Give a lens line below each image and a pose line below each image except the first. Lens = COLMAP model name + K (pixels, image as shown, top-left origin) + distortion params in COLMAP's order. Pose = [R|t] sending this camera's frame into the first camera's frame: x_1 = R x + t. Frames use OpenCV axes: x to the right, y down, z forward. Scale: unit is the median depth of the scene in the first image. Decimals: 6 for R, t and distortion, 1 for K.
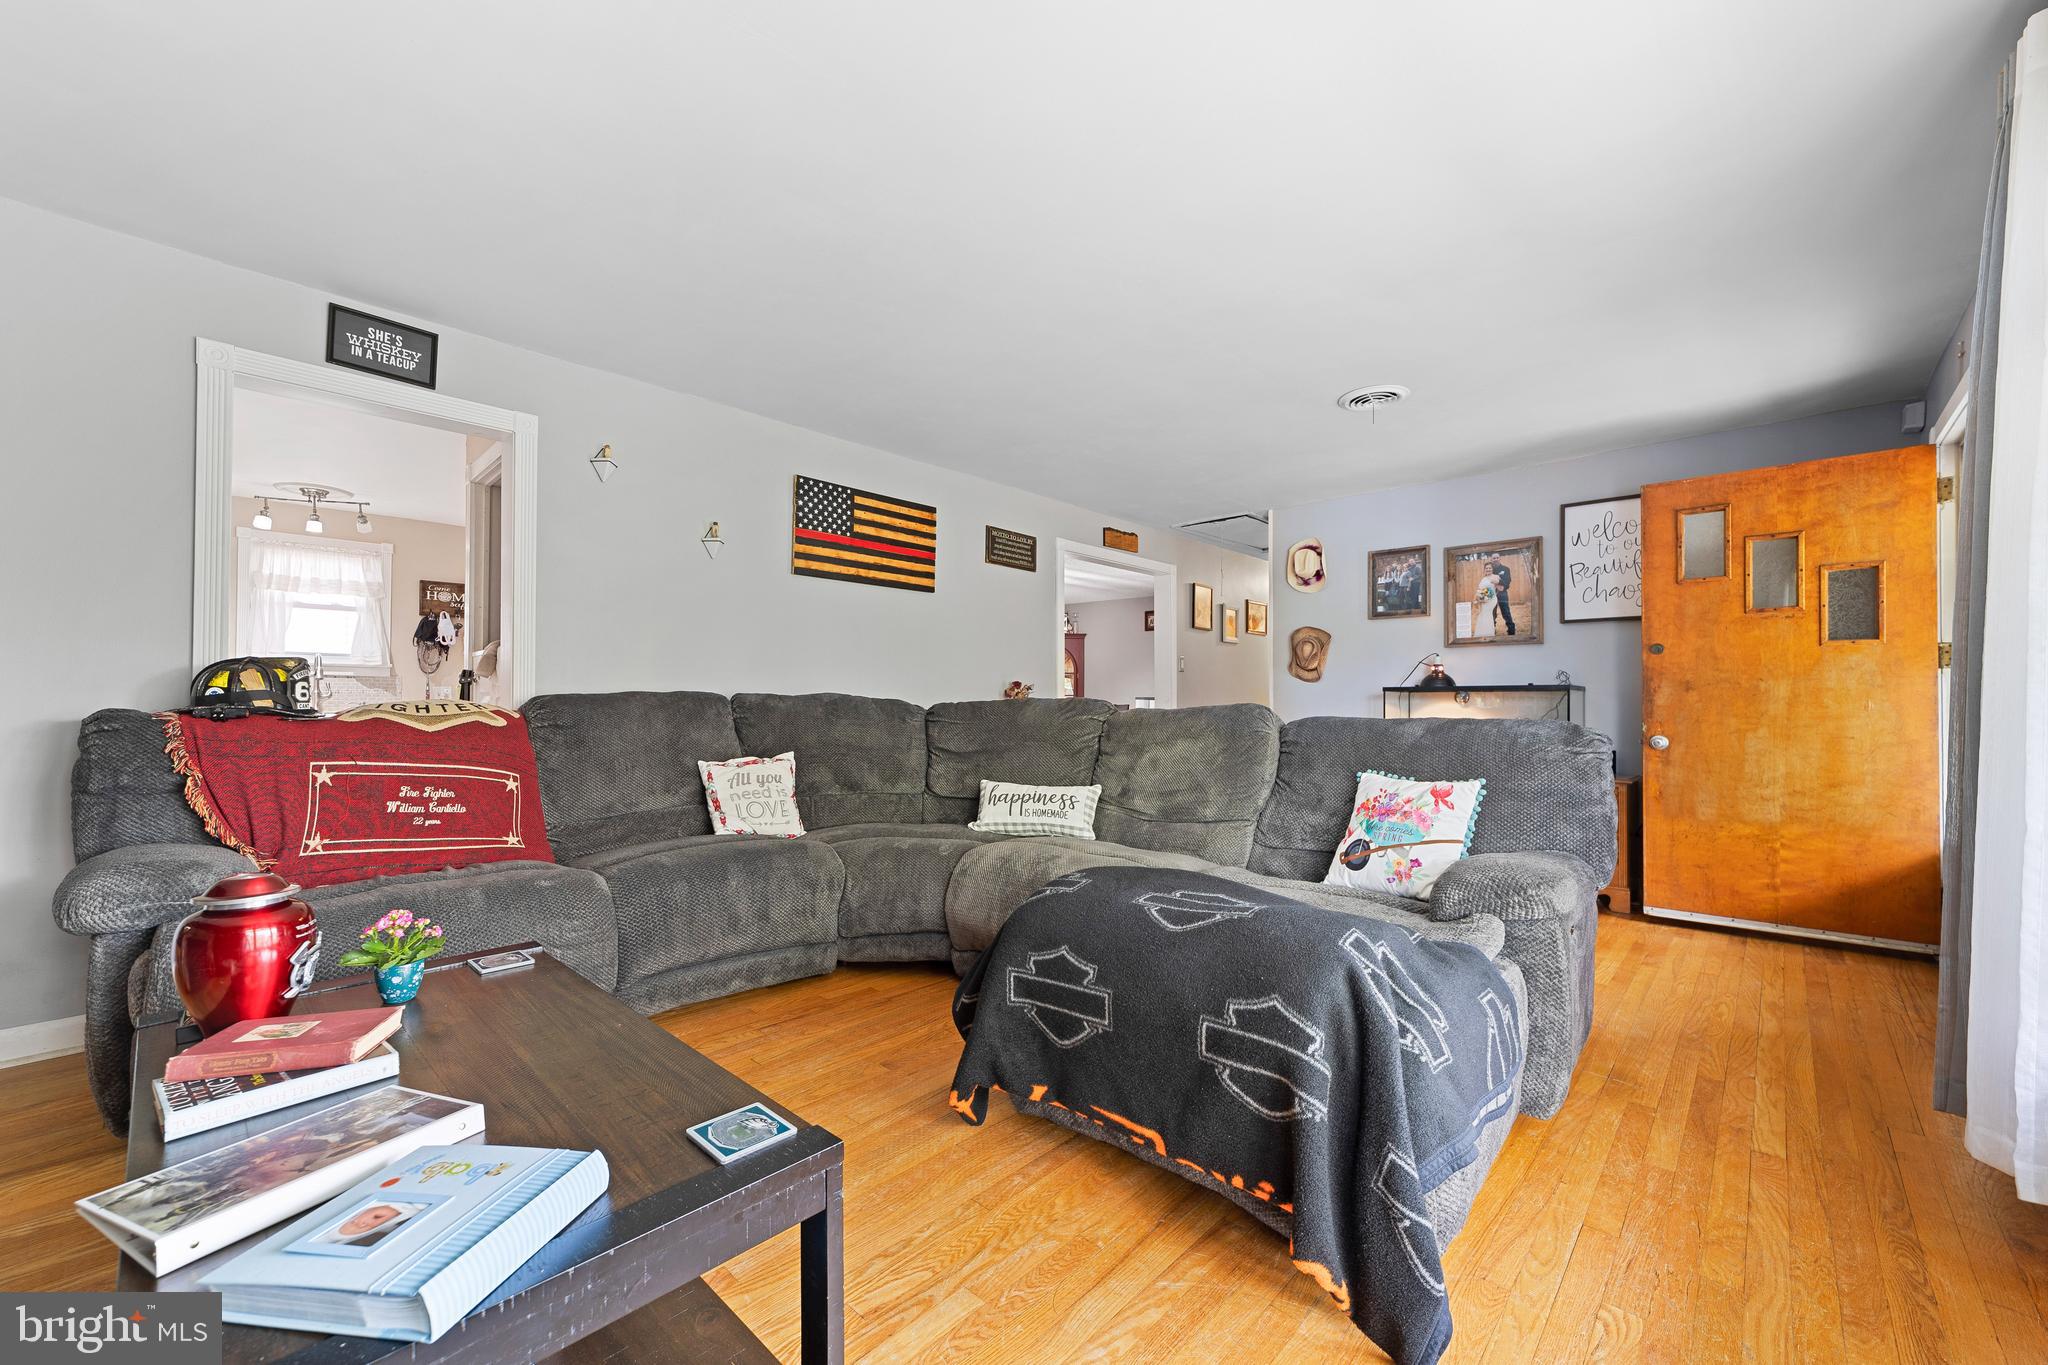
lens RADIAL K [[805.1, 0, 1020.7], [0, 805.1, 701.8], [0, 0, 1]] dist [-0.000918, 0.000074]
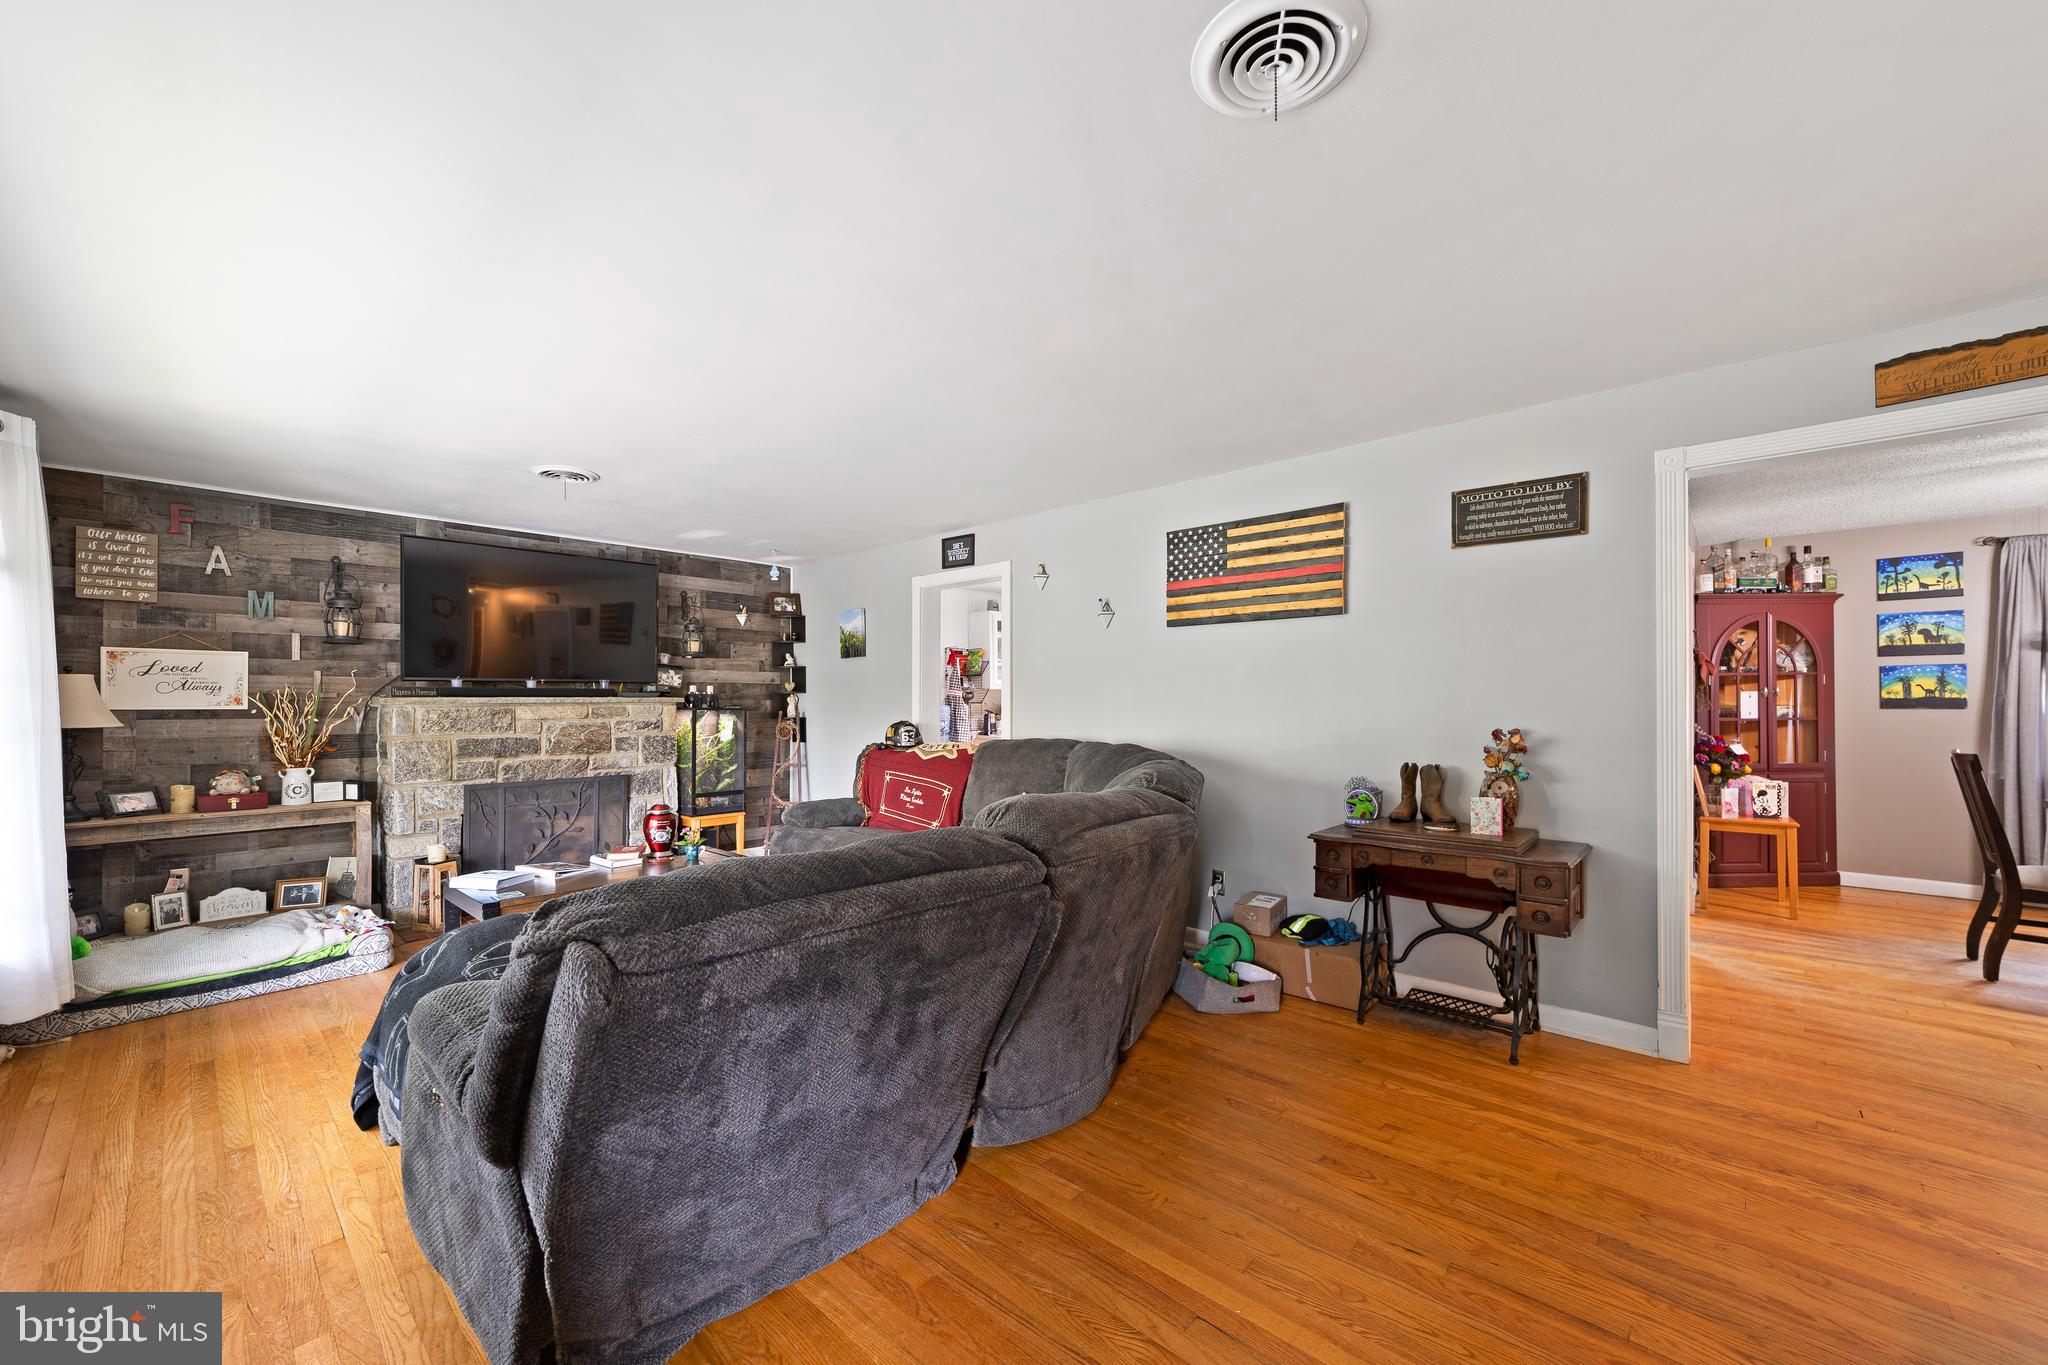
lens RADIAL K [[792.7, 0, 1017.8], [0, 792.7, 705.5], [0, 0, 1]] dist [-0.001864, 0.005674]
pose [[0.019504, -0.000312, -0.999810, 0.723187], [0.007362, 0.999973, -0.000169, -0.056162], [0.999783, -0.007357, 0.019506, 0.757322]]
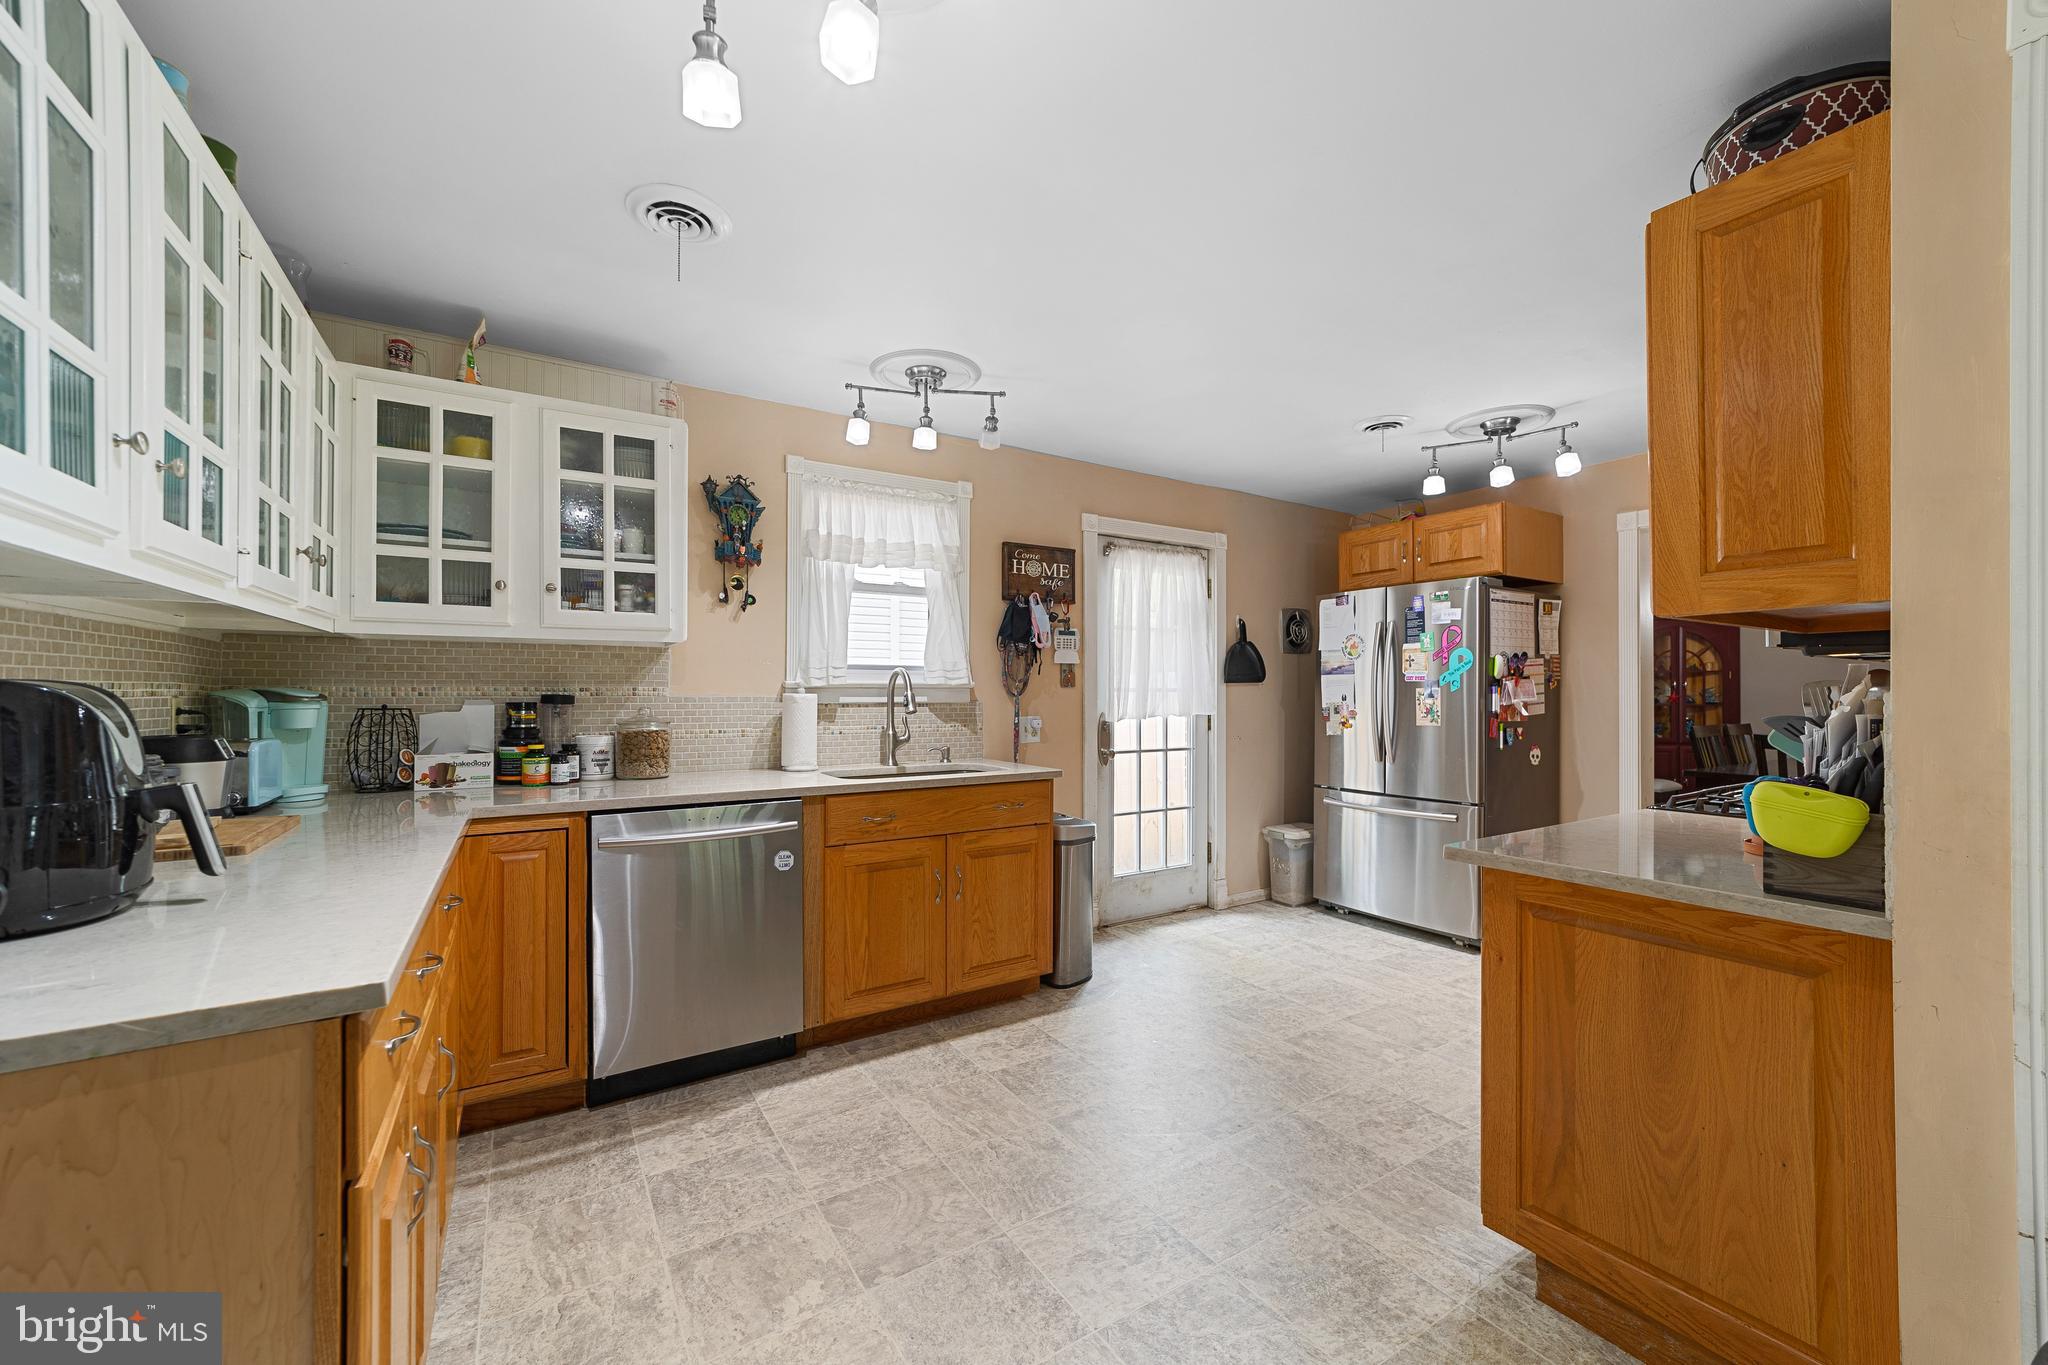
lens RADIAL K [[789.2, 0, 1026.4], [0, 789.2, 694.6], [0, 0, 1]] dist [-0.012221, 0.006414]
pose [[0.971815, -0.003122, -0.235723, -0.884148], [0.004370, 0.999979, 0.004772, -0.058539], [0.235703, -0.005667, 0.971809, 0.637190]]
